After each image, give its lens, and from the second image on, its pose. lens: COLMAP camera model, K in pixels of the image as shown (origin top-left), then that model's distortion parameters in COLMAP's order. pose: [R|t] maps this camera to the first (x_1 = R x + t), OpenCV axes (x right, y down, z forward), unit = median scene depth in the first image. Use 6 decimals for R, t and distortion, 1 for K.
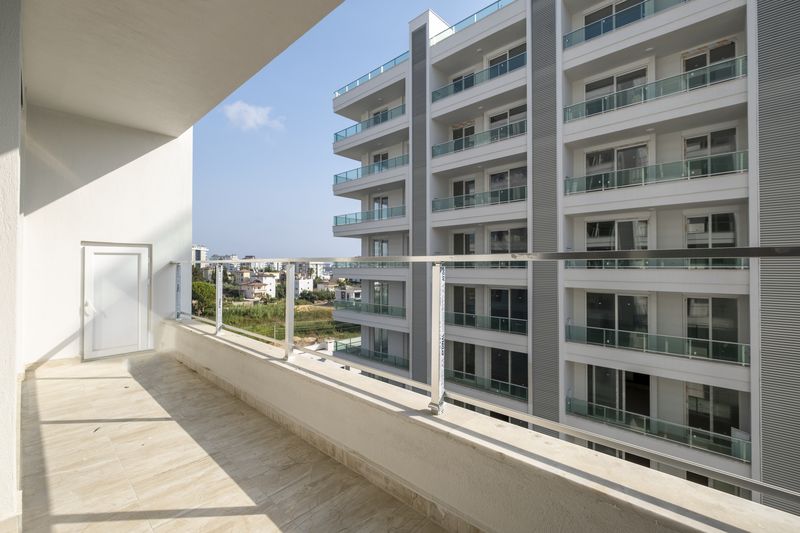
lens RADIAL K [[352.7, 0, 402.5], [0, 352.7, 264.1], [0, 0, 1]] dist [0.001498, -0.001401]
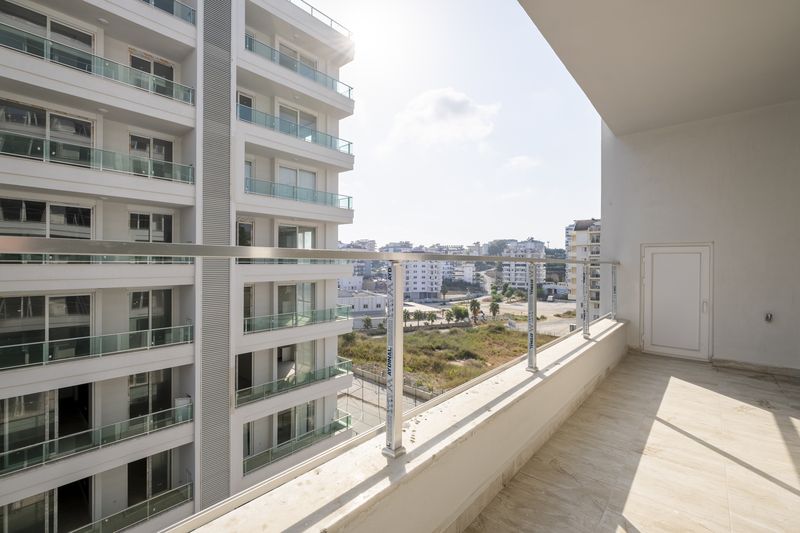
lens RADIAL K [[352.7, 0, 401.8], [0, 352.7, 263.3], [0, 0, 1]] dist [0.001498, -0.001401]
pose [[-0.035041, -0.005621, 0.999370, -0.267565], [-0.010701, 0.999929, 0.005249, -0.001067], [-0.999329, -0.010510, -0.035099, 0.301839]]
